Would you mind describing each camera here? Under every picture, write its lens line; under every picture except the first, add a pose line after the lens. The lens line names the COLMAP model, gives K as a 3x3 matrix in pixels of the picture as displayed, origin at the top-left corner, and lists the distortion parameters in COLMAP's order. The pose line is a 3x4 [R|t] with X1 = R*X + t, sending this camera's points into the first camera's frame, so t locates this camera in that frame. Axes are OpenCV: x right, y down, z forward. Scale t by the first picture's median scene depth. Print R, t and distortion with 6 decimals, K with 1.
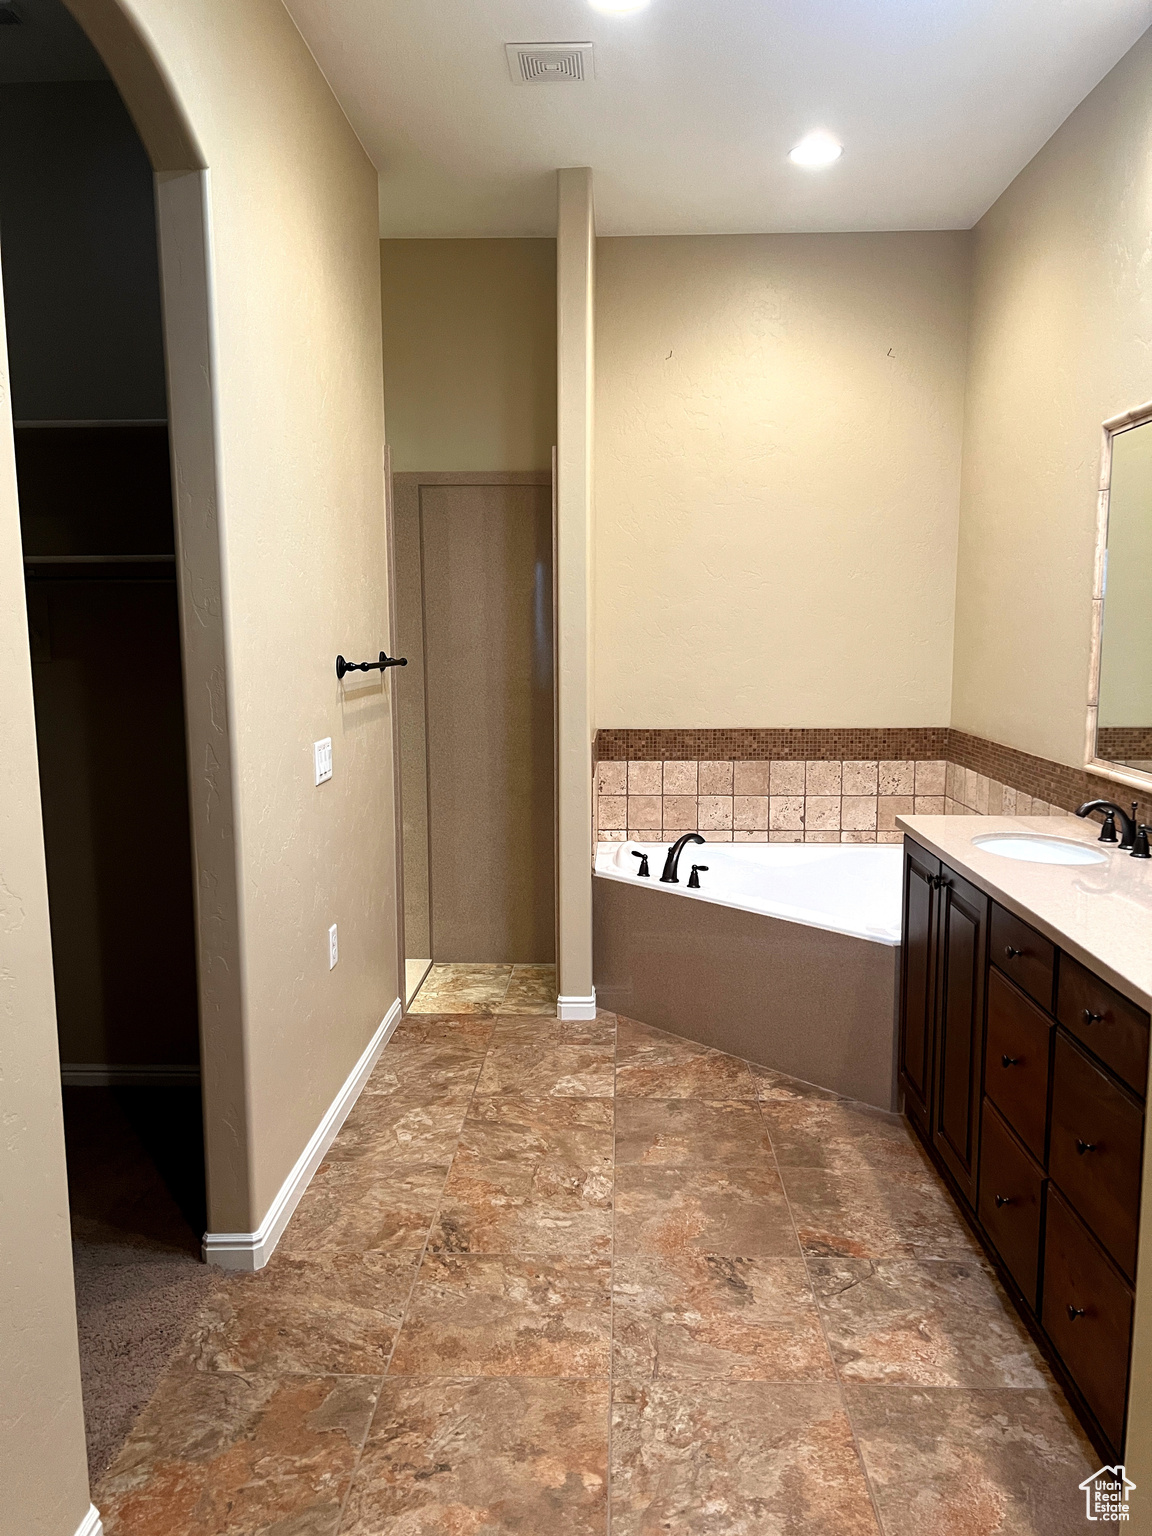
lens RADIAL K [[1163.4, 0, 576.0], [0, 1163.4, 768.0], [0, 0, 1]] dist [0.142006, -0.171767]
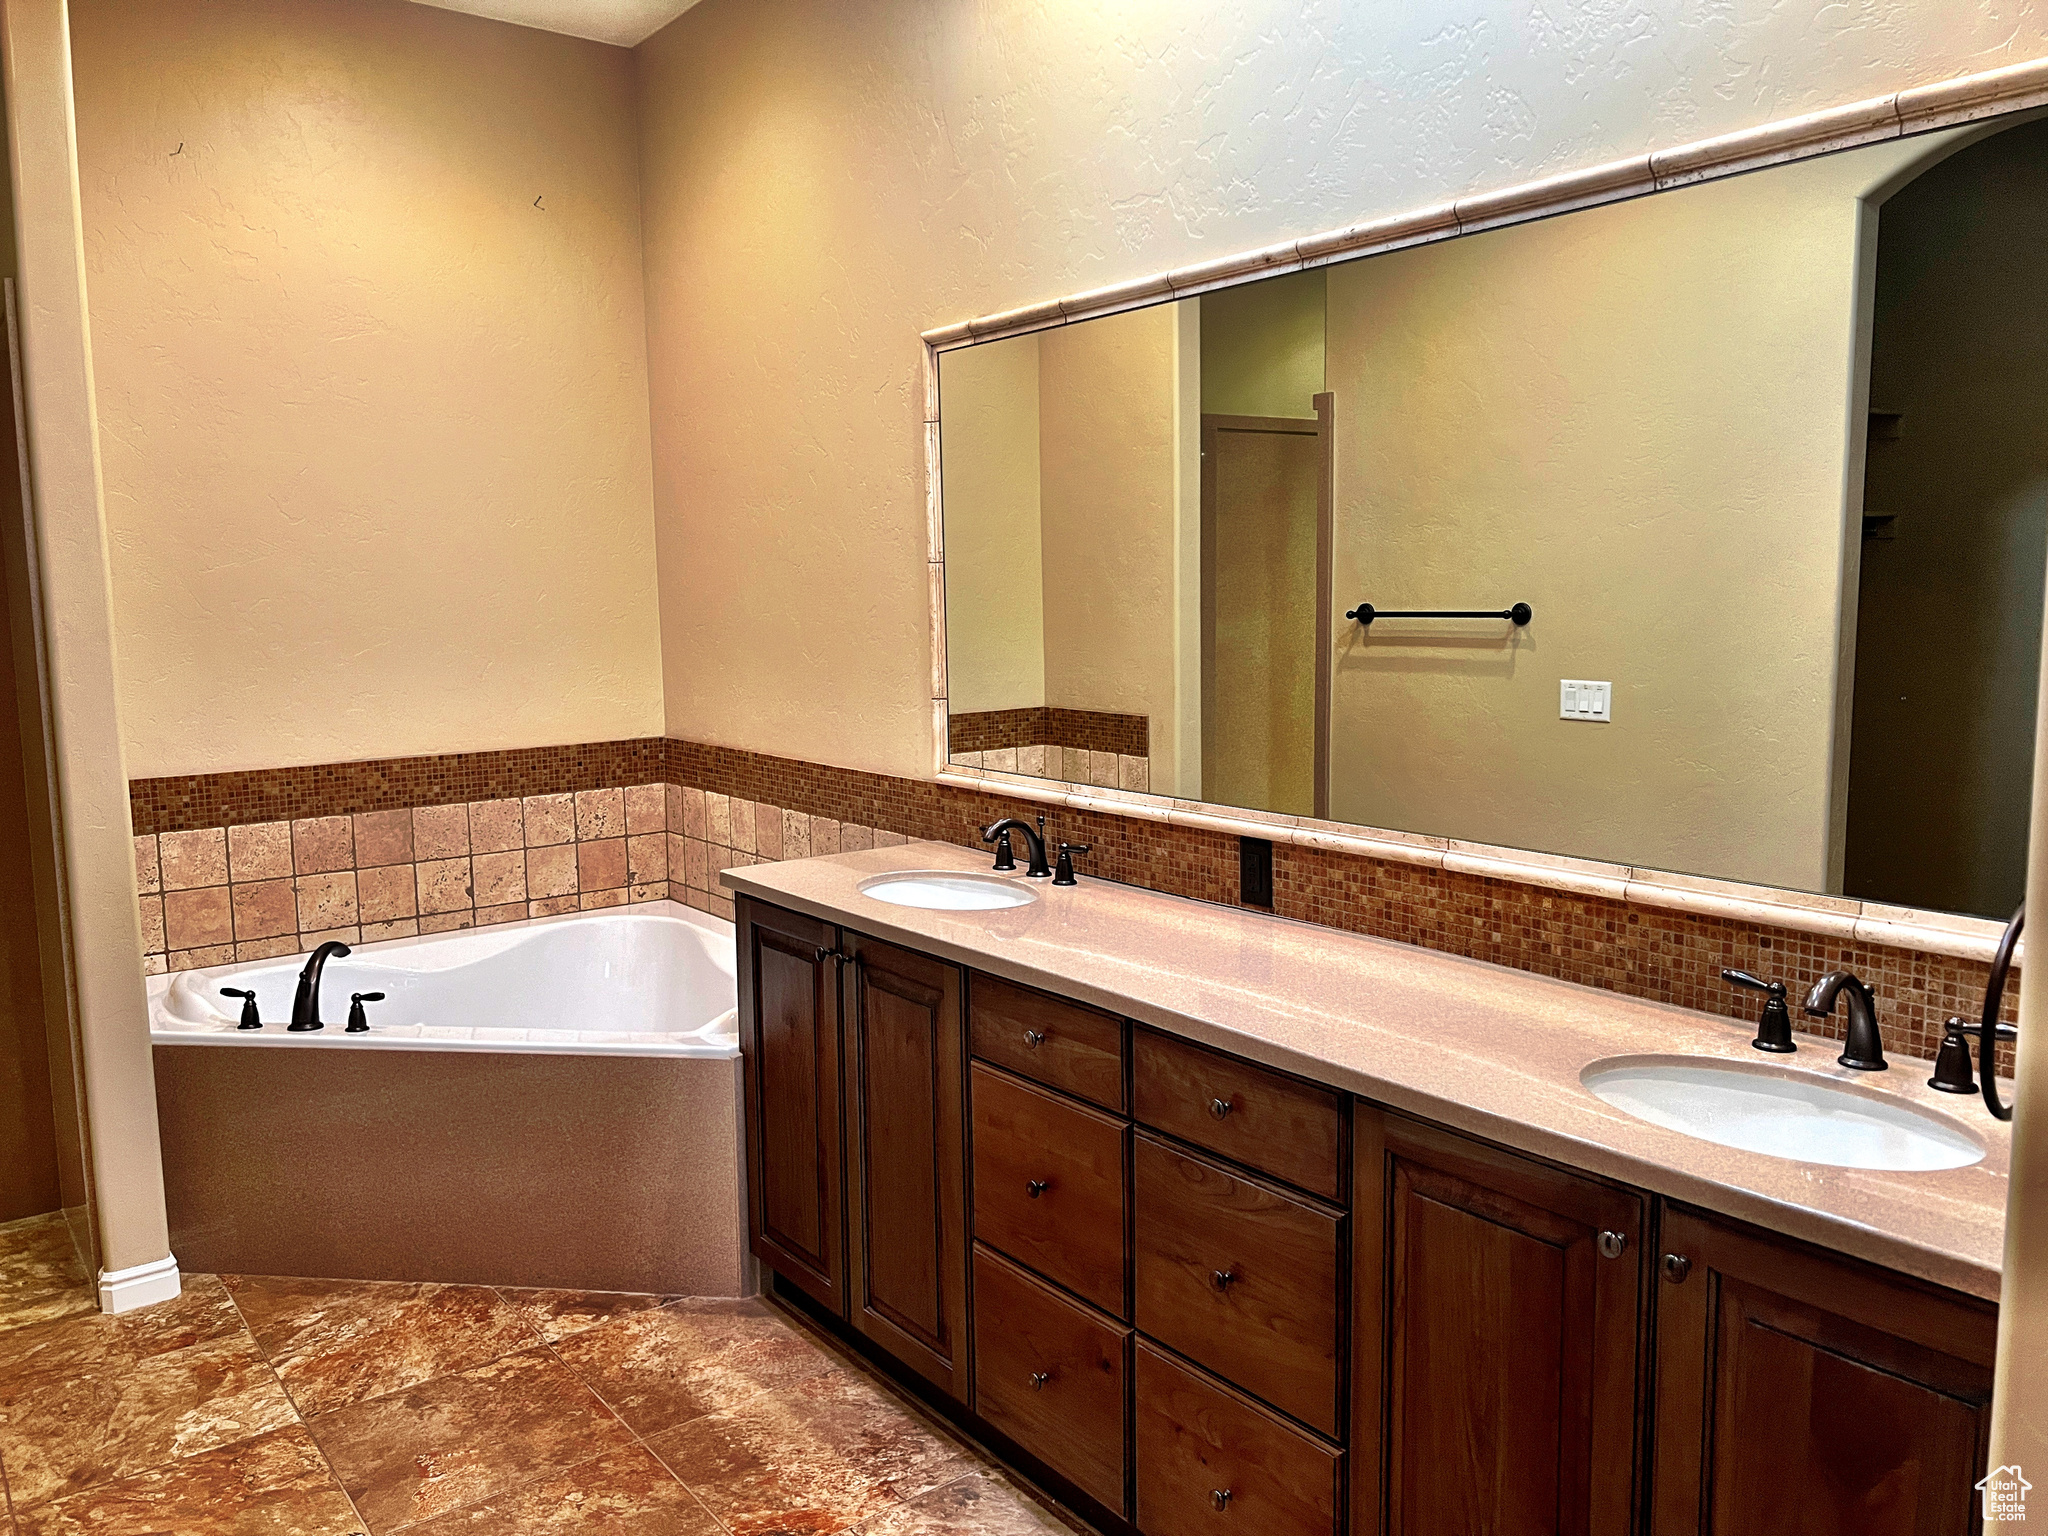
lens RADIAL K [[1565.7, 0, 1024.0], [0, 1565.7, 768.0], [0, 0, 1]] dist [0.086436, -0.080022]
pose [[0.775397, -0.085549, 0.625652, -0.135087], [0.090349, 0.995617, 0.024162, -0.021952], [-0.624977, 0.037791, 0.779728, 0.135880]]
